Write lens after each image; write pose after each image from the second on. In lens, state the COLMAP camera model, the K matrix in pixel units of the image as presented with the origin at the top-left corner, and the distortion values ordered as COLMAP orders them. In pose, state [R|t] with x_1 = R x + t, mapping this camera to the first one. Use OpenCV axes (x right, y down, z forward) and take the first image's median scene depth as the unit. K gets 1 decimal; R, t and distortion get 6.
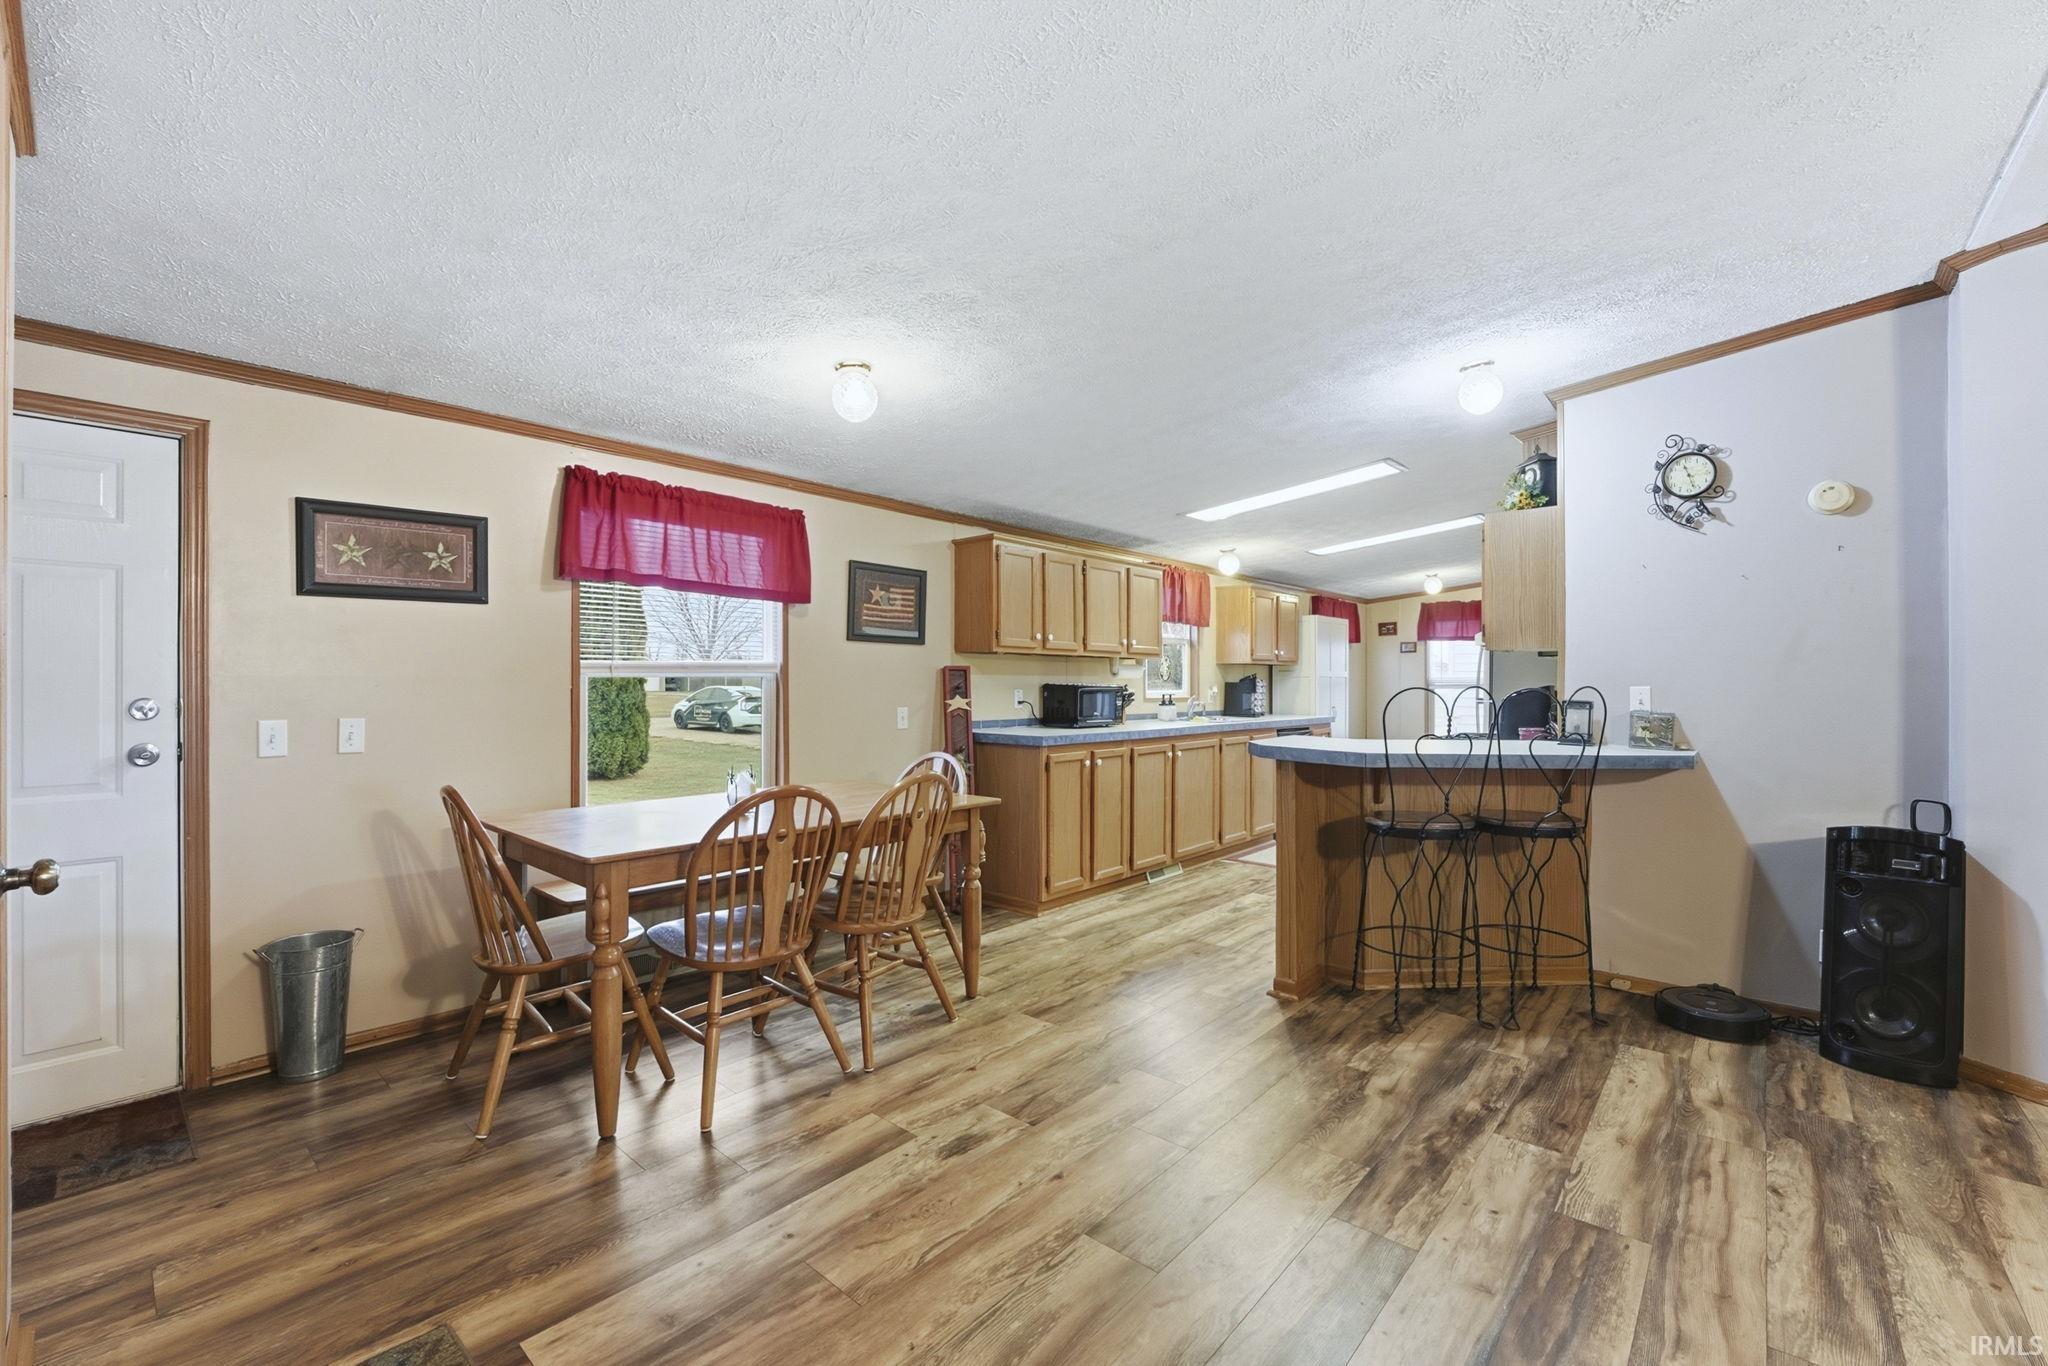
lens RADIAL K [[863.6, 0, 1024.0], [0, 863.6, 683.0], [0, 0, 1]] dist [-0.012259, 0.000303]
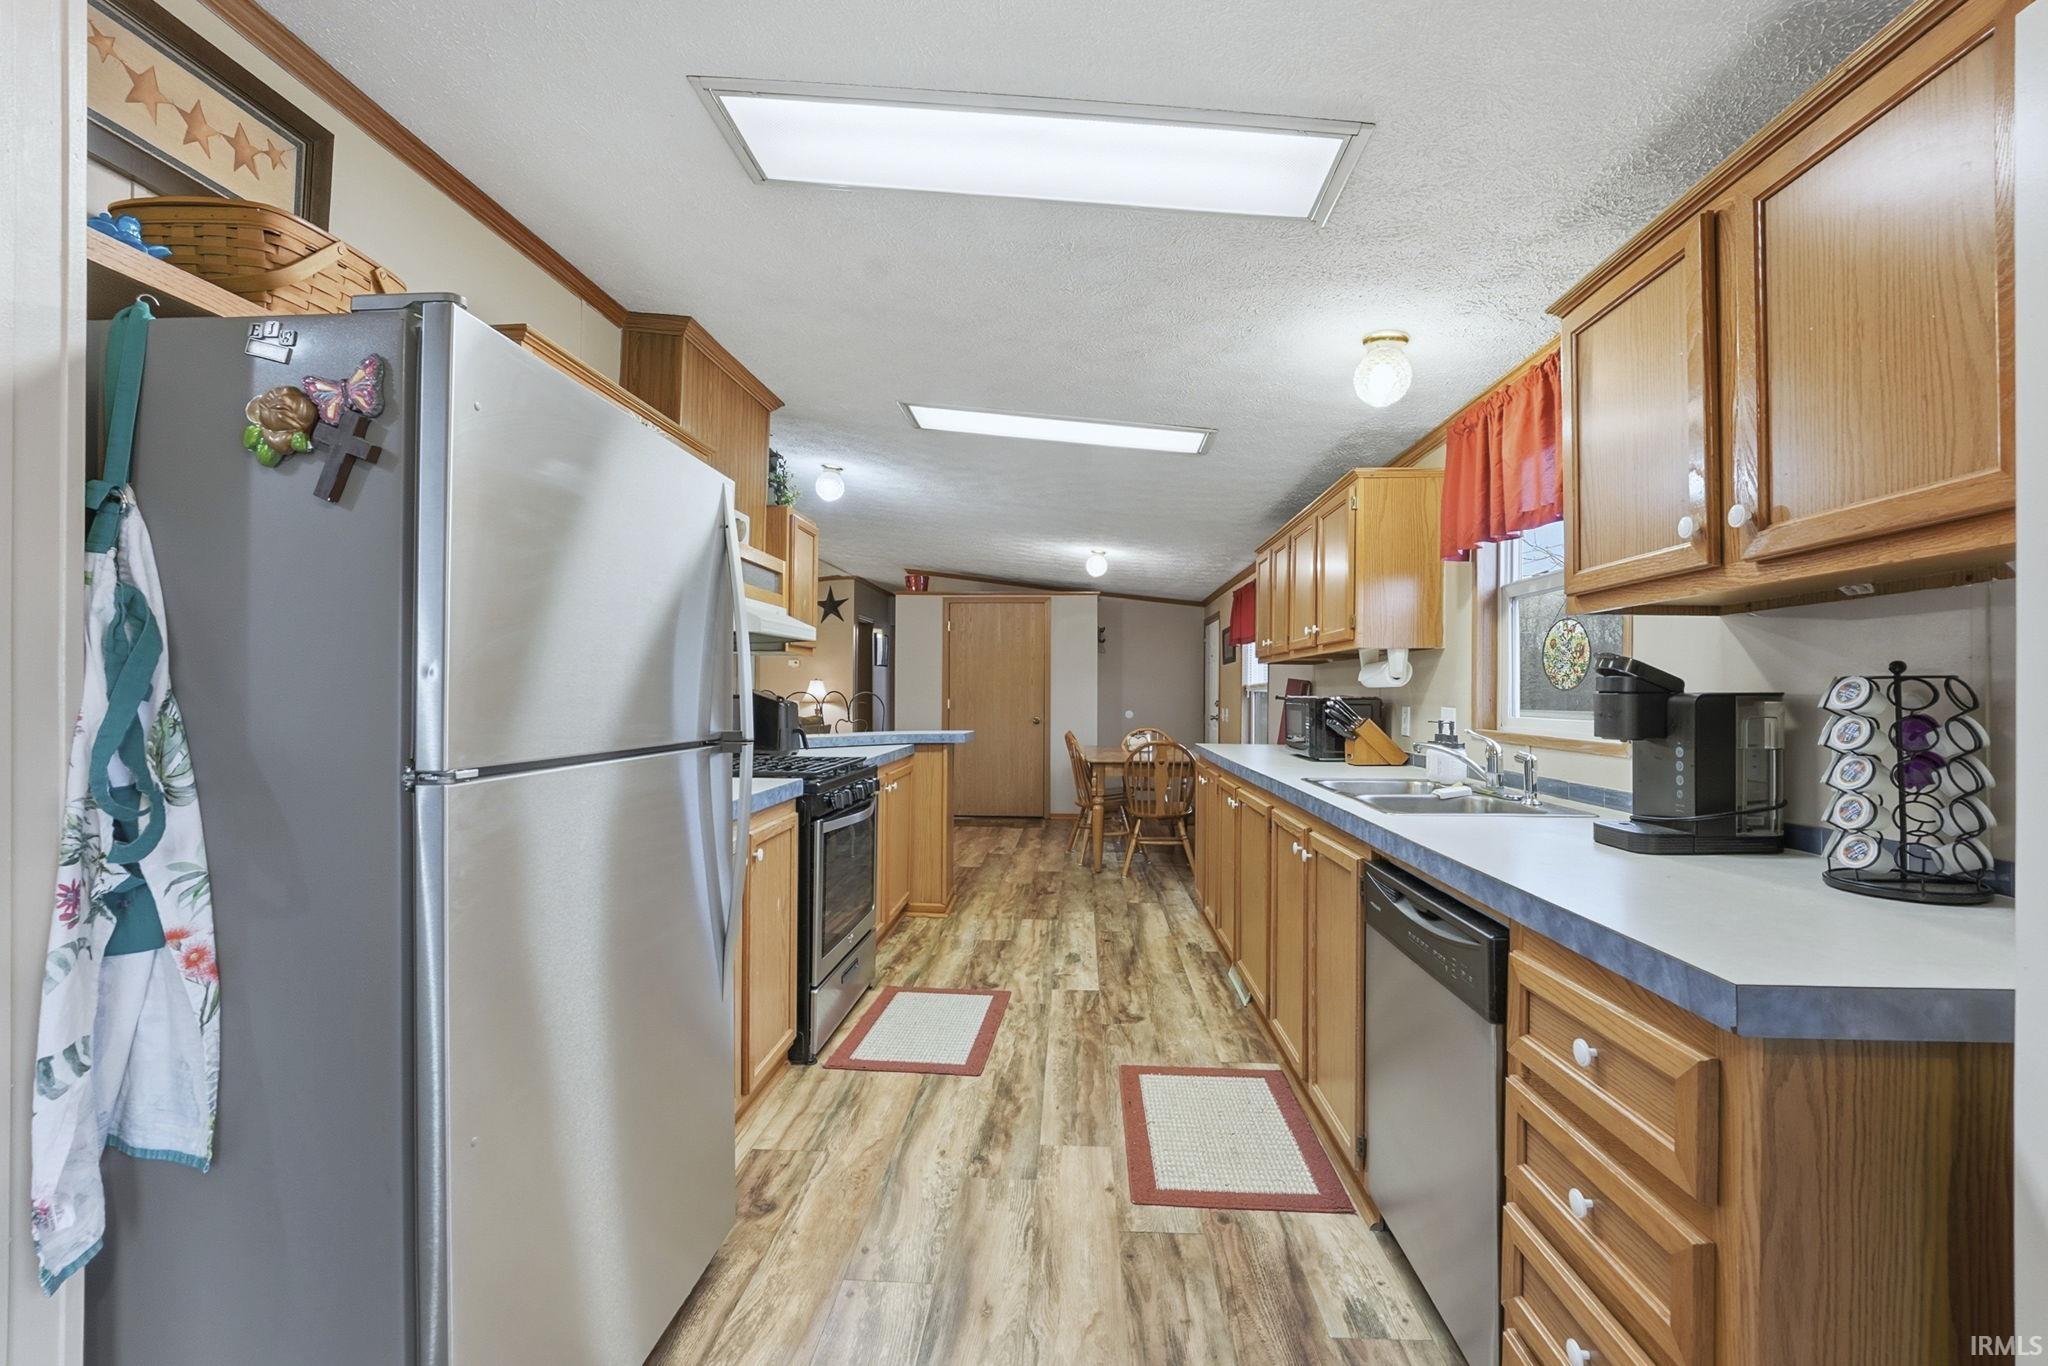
lens RADIAL K [[844.9, 0, 1025.6], [0, 844.9, 688.8], [0, 0, 1]] dist [-0.014815, -0.000038]
pose [[-0.792977, -0.012486, -0.609123, 0.768372], [-0.010868, 0.999921, -0.006348, 0.002447], [0.609154, 0.001586, -0.793050, 1.577497]]
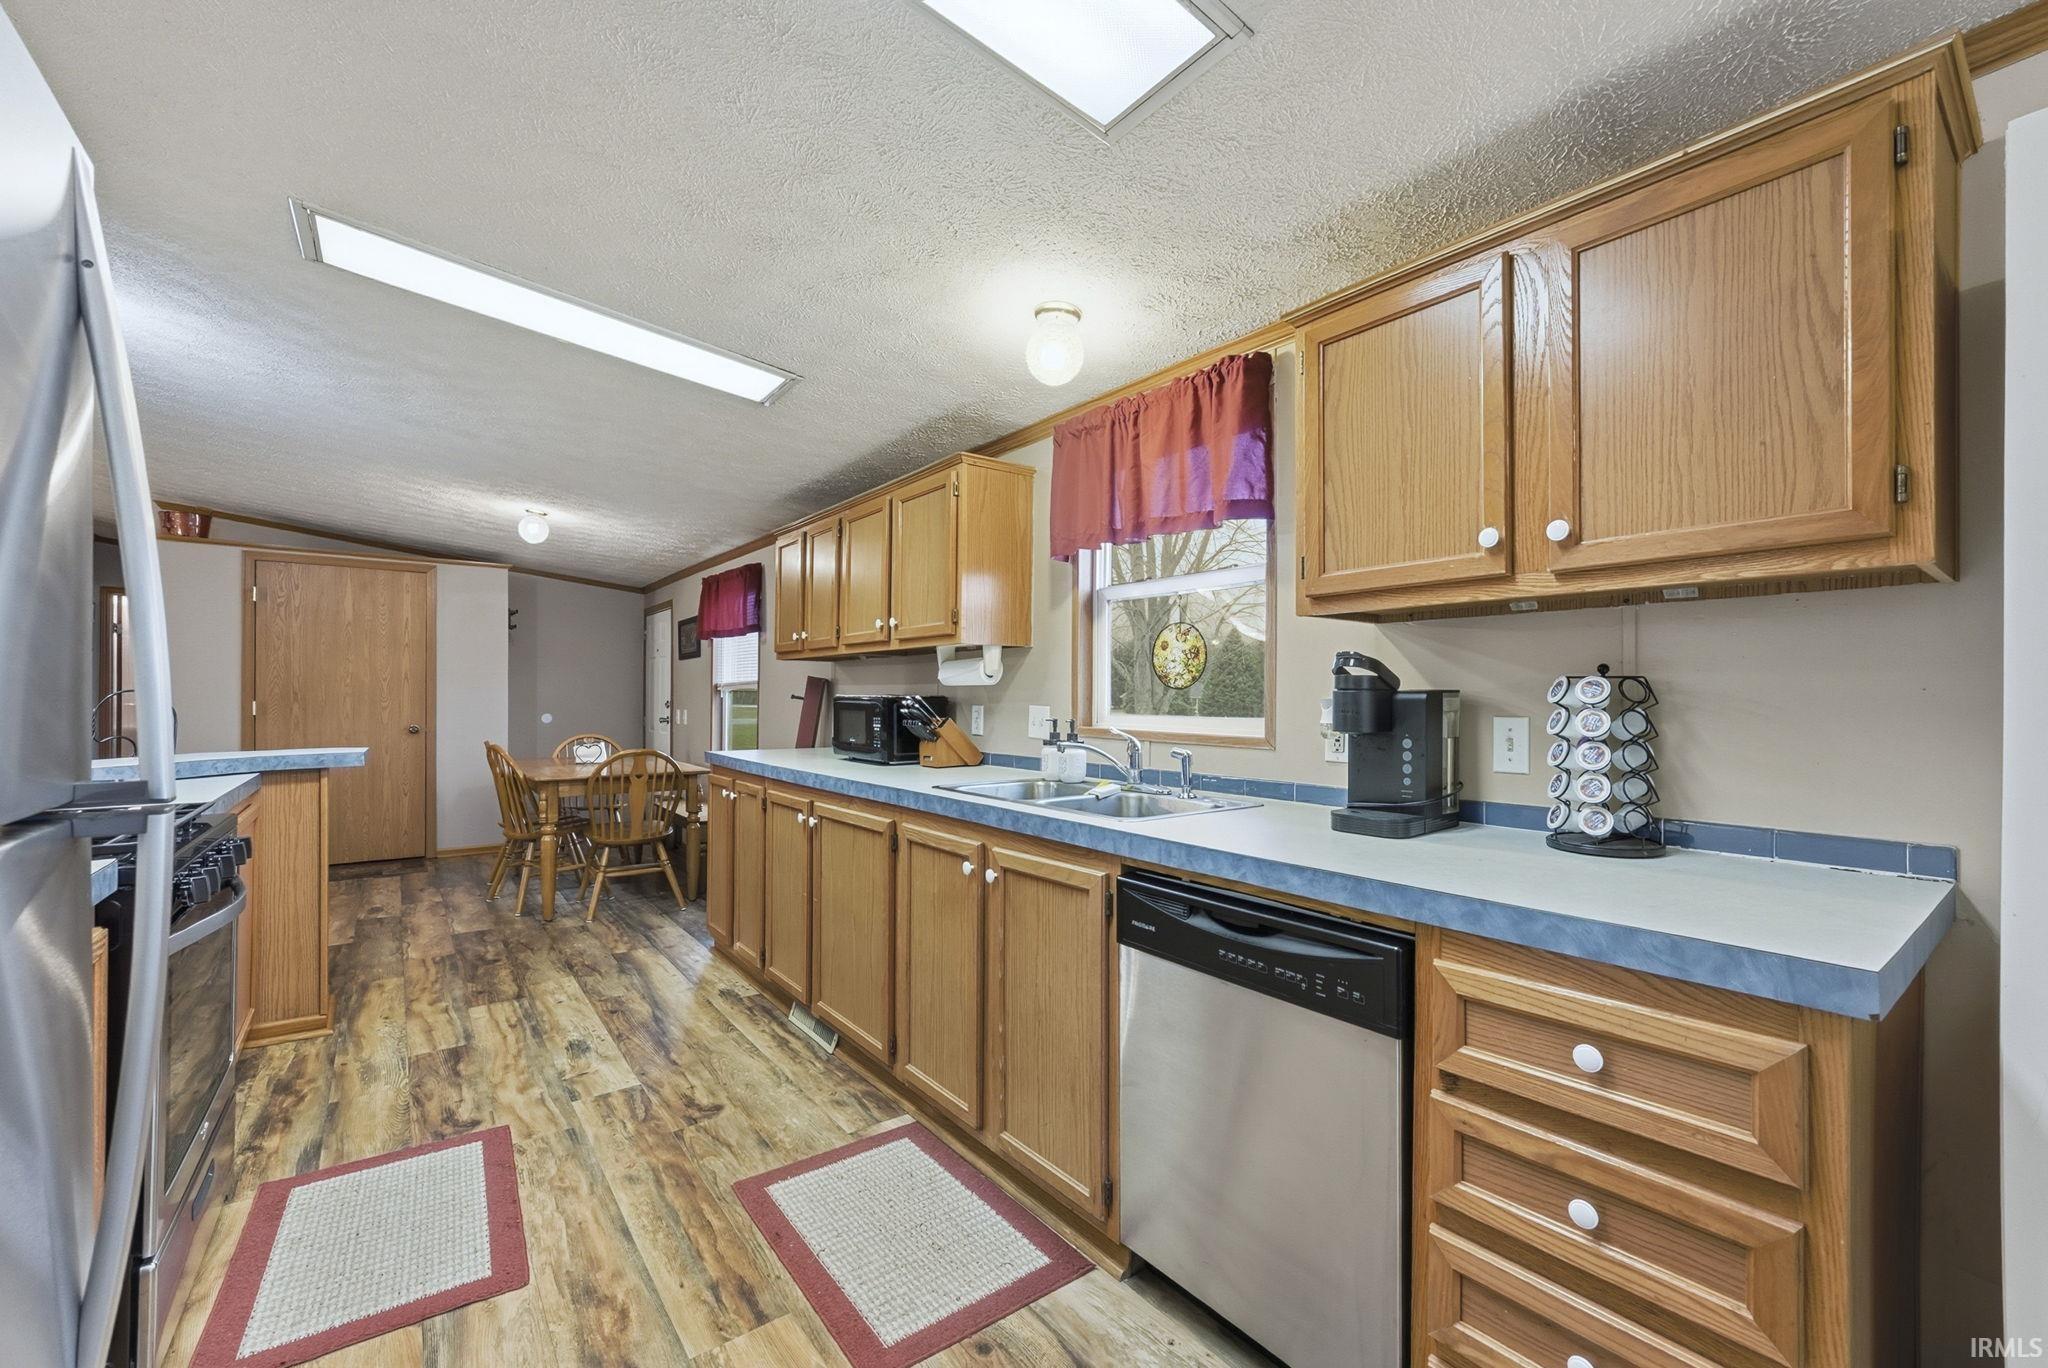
lens RADIAL K [[836.7, 0, 1025.5], [0, 836.7, 695.5], [0, 0, 1]] dist [-0.007559, 0.000567]
pose [[-0.202991, -0.006342, -0.979160, 0.755500], [-0.007425, 0.999960, -0.004937, 0.004400], [0.979152, 0.006268, -0.203030, 1.396365]]
